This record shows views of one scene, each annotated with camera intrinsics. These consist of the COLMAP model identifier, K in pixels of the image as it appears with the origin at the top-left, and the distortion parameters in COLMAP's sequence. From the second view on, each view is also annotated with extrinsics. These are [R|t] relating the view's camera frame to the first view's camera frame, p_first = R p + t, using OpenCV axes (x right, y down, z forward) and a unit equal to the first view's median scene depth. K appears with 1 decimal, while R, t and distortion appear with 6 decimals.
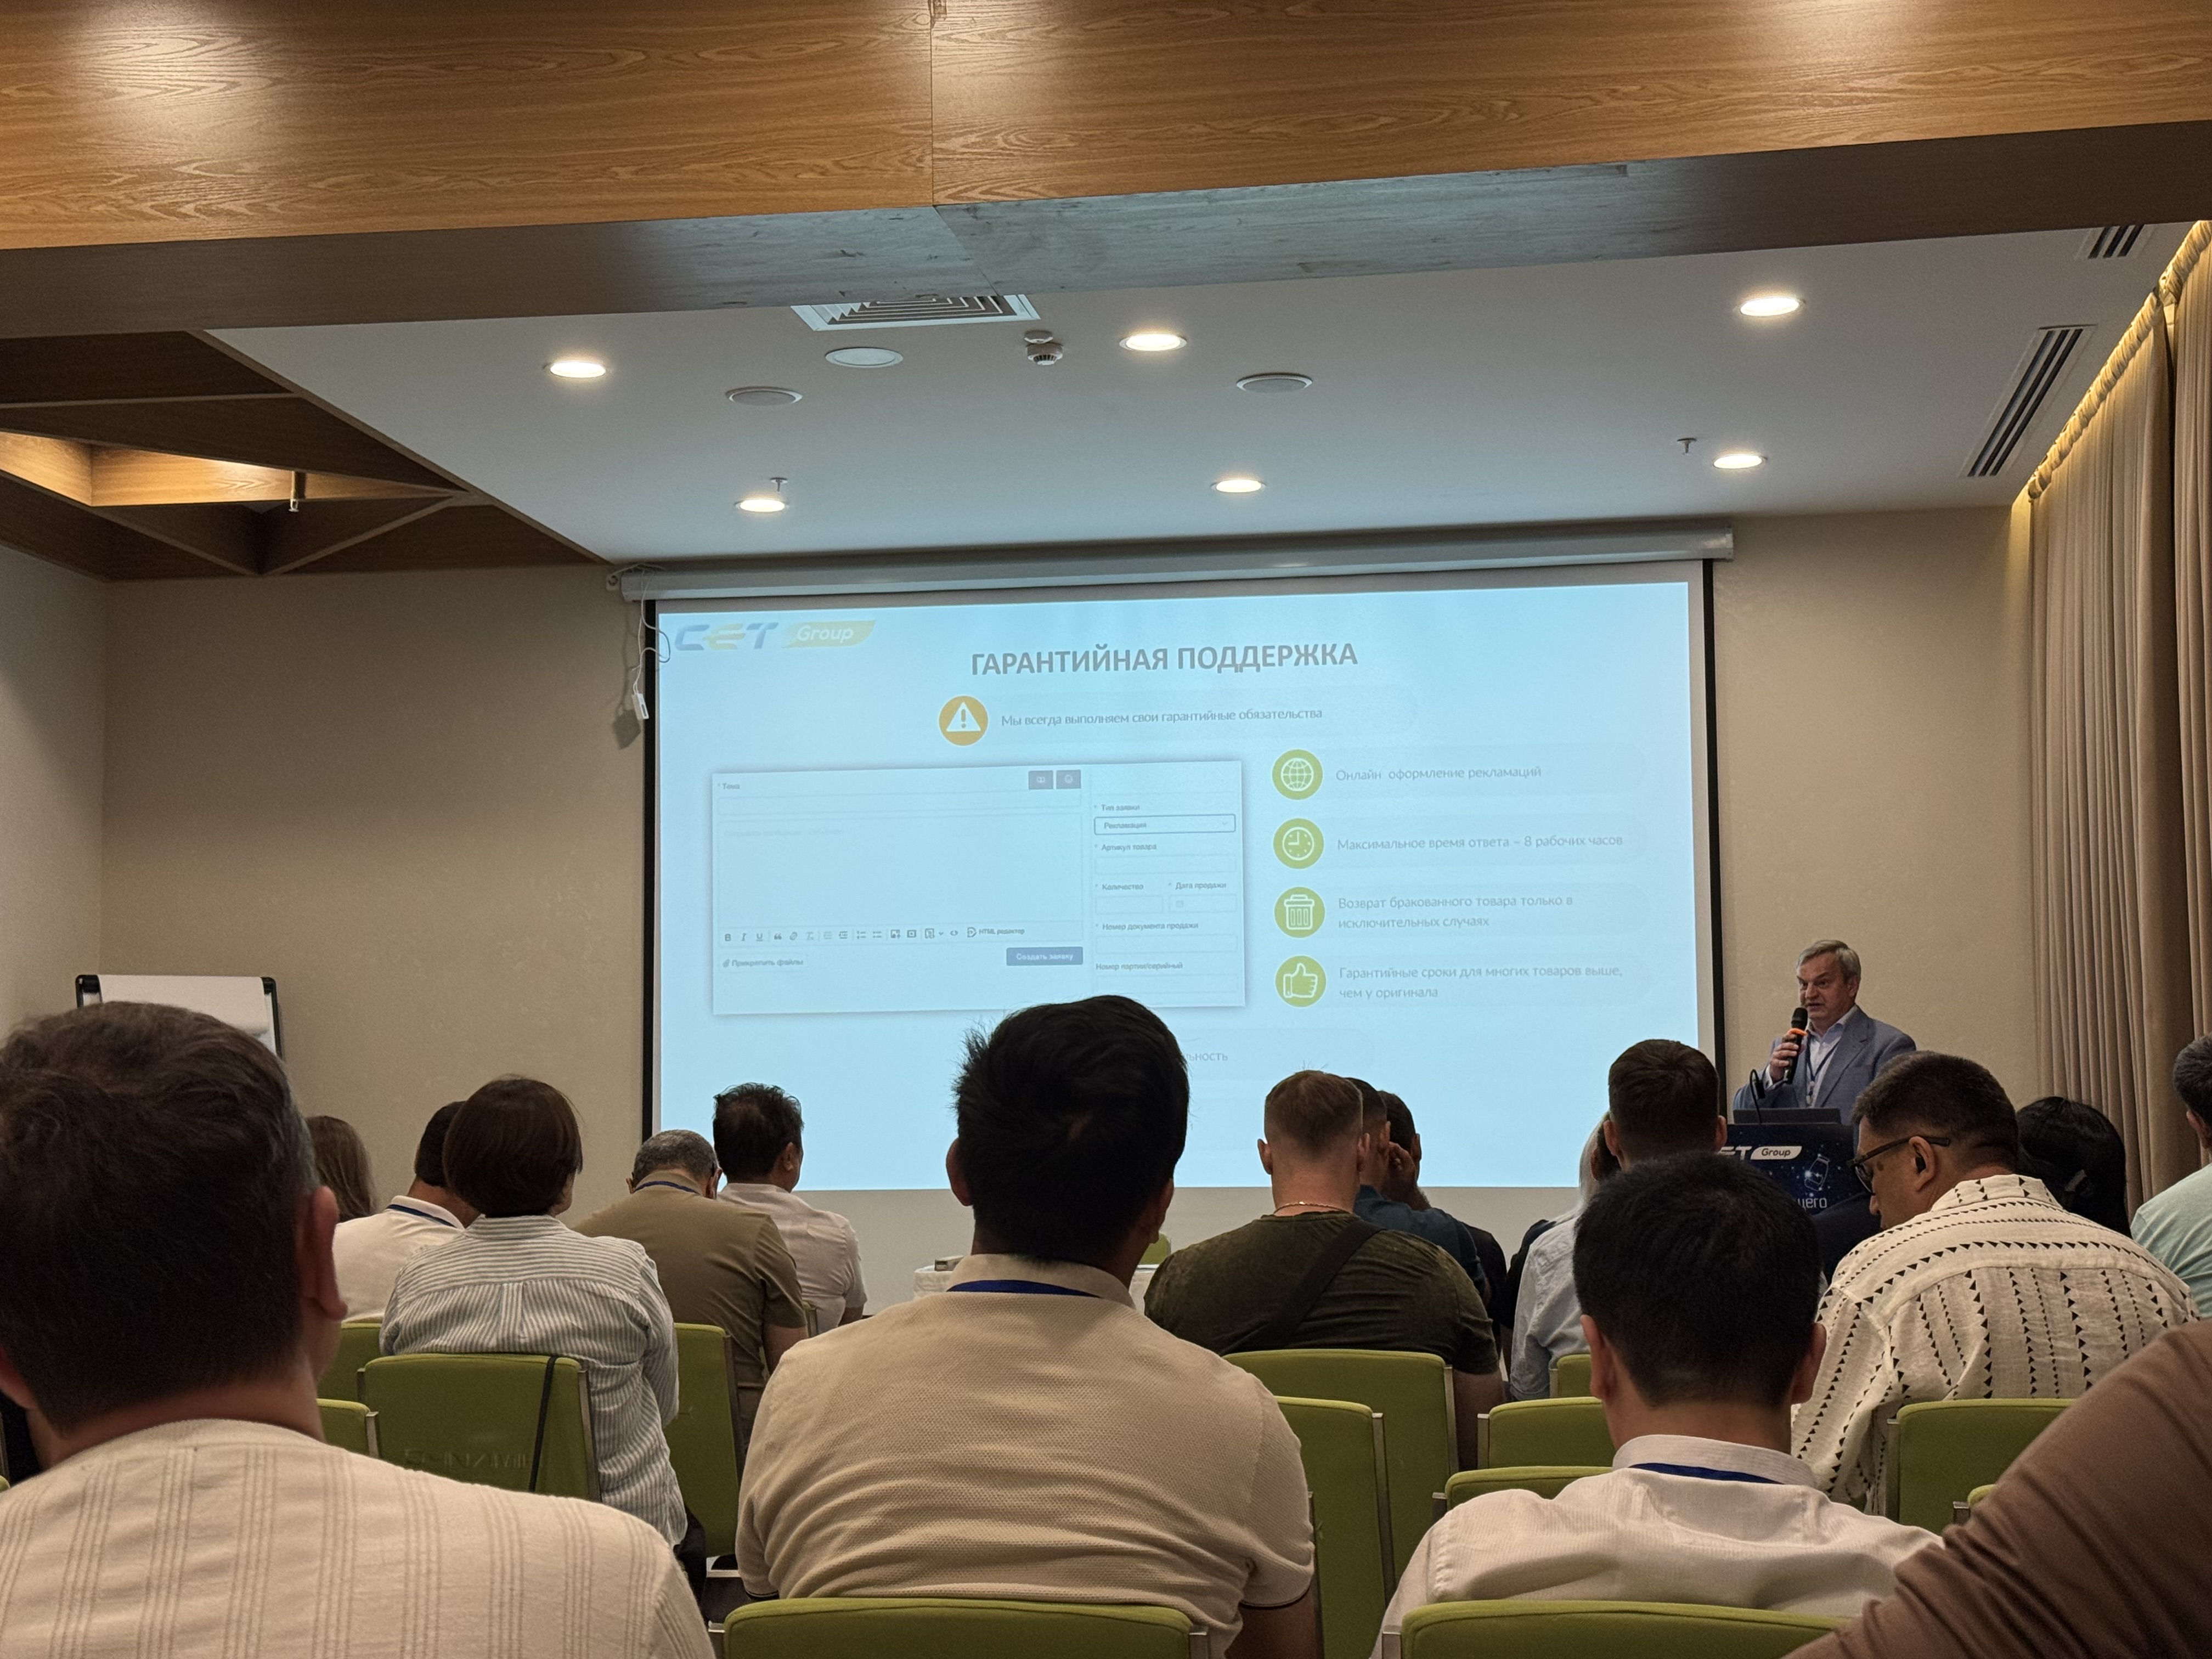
lens RADIAL K [[3108.2, 0, 1127.2], [0, 3108.2, 850.9], [0, 0, 1]] dist [0.124711, 0.000000]
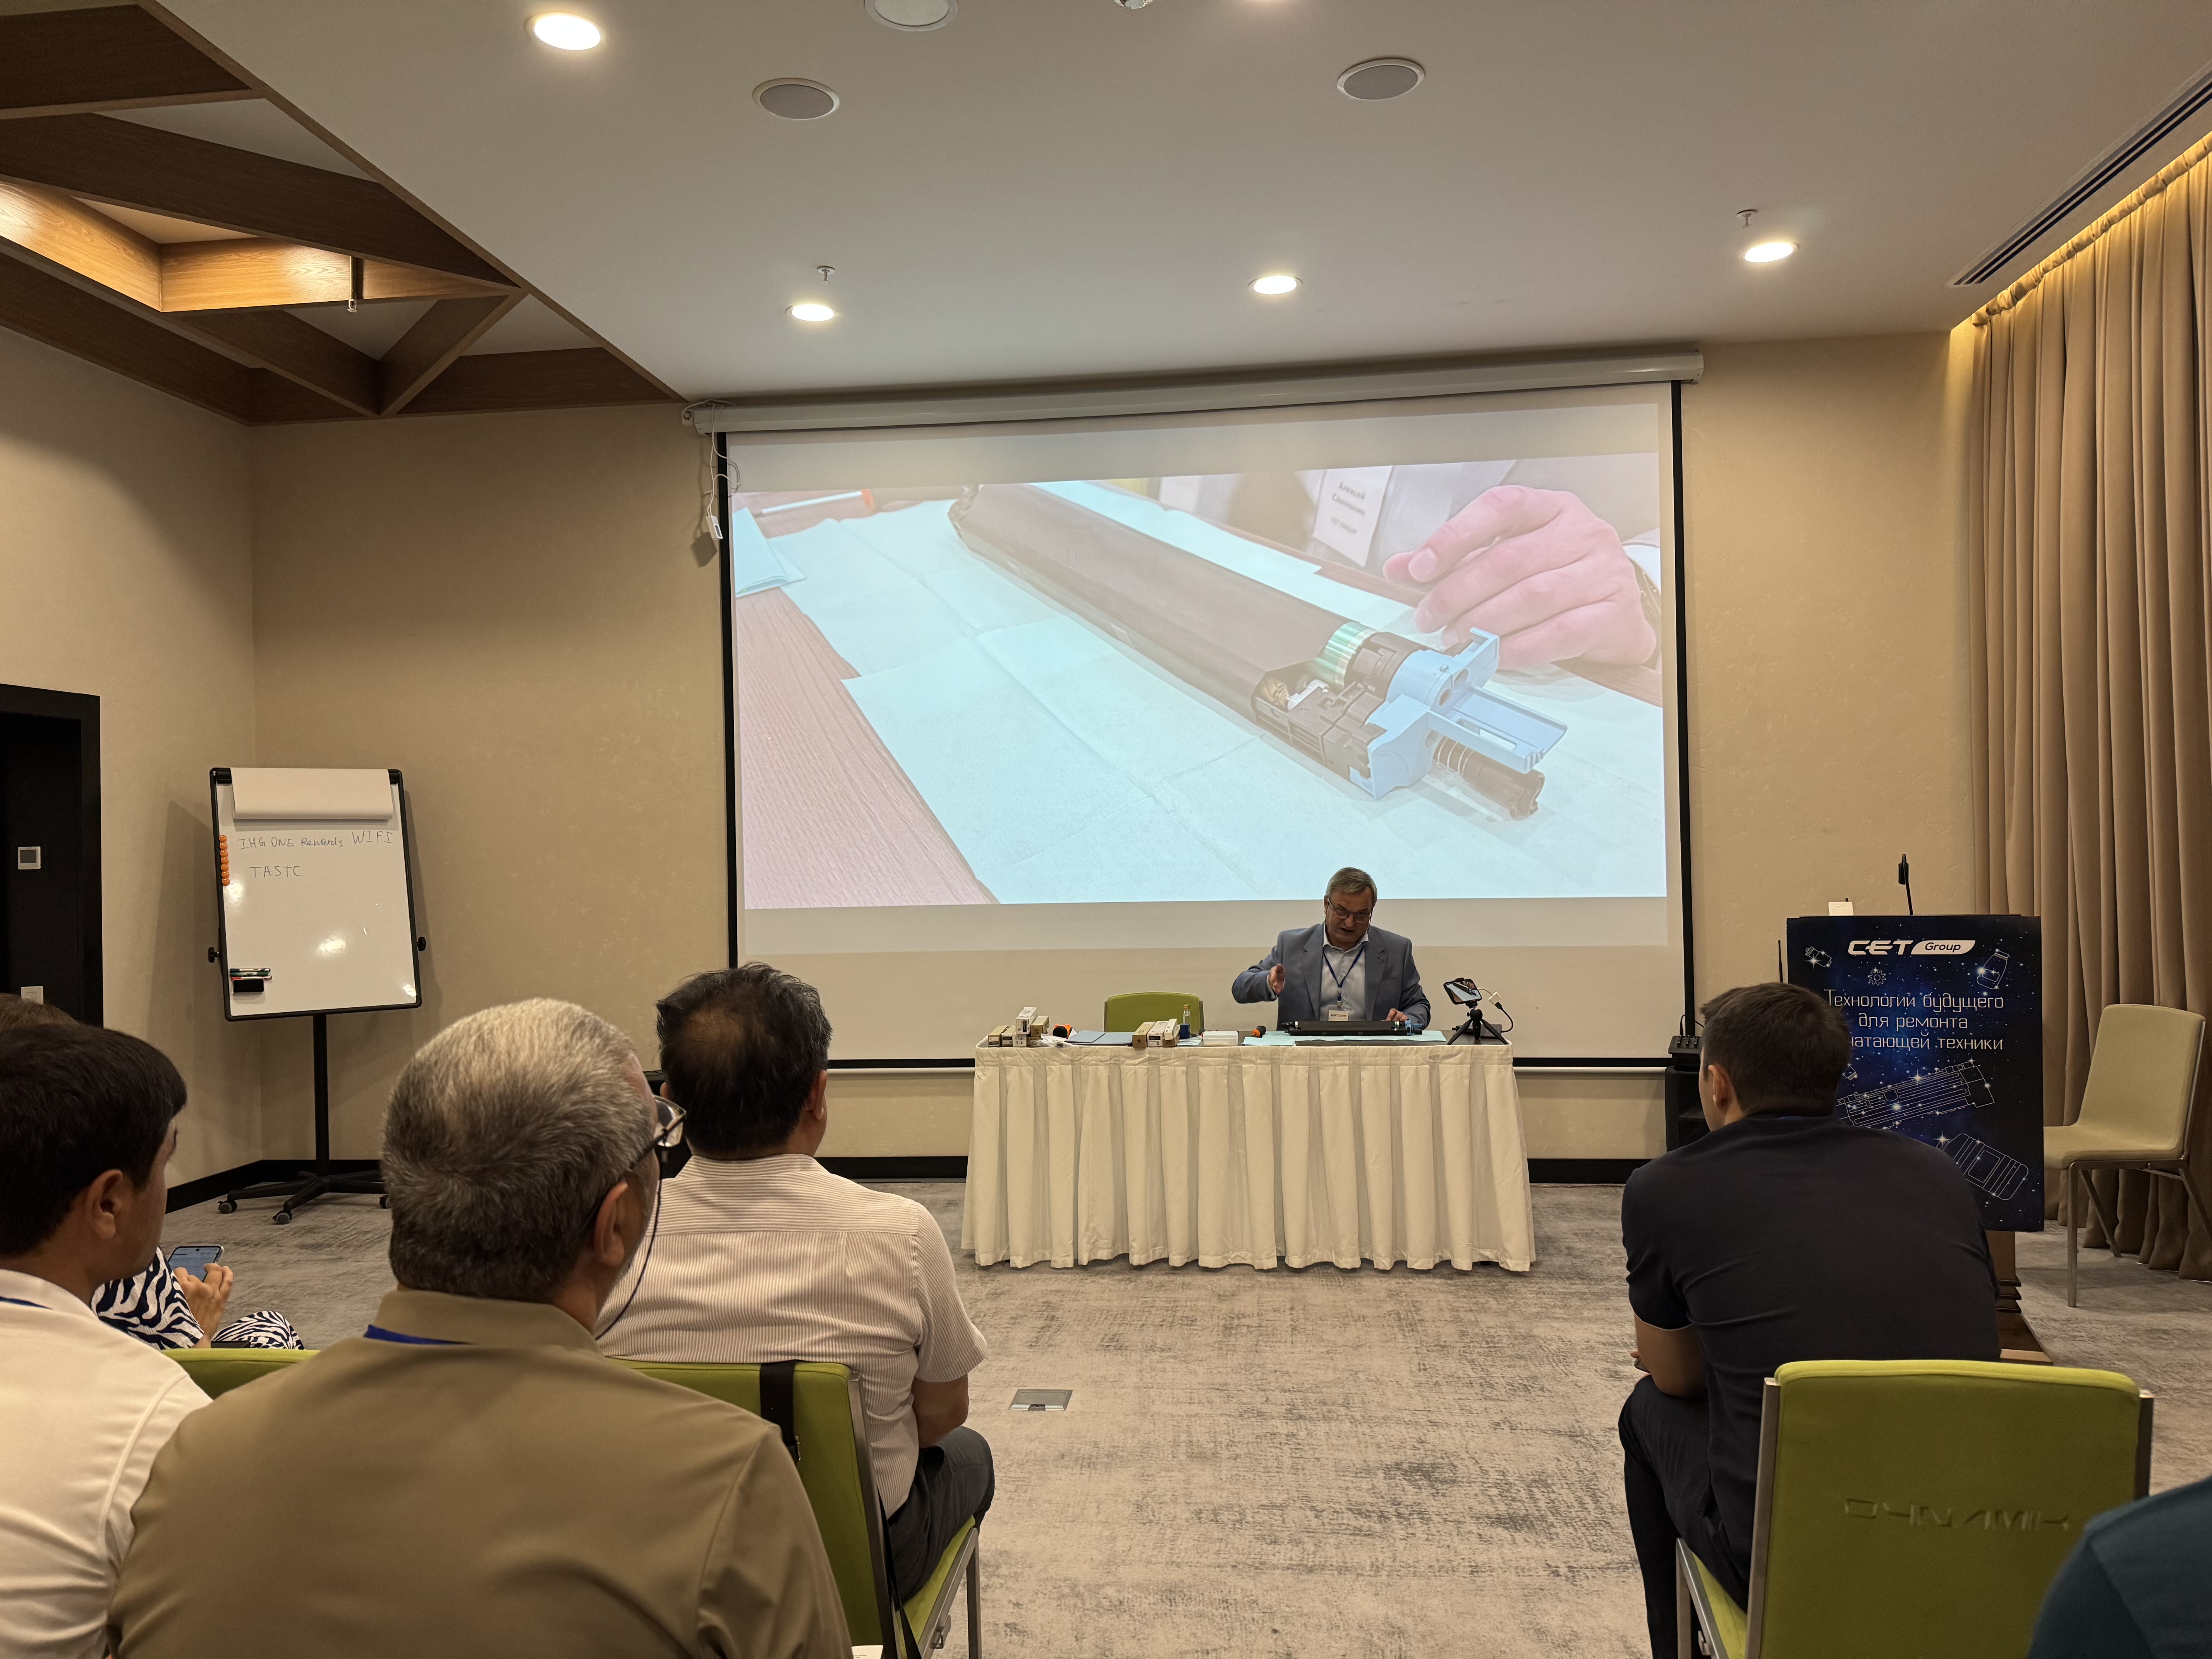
lens RADIAL K [[1534.5, 0, 1093.2], [0, 1534.5, 852.9], [0, 0, 1]] dist [0.065129, -0.017735]
pose [[0.999241, -0.009727, 0.037717, -0.041428], [0.006173, 0.995627, 0.093214, 0.019516], [-0.038459, -0.092911, 0.994931, 0.427062]]
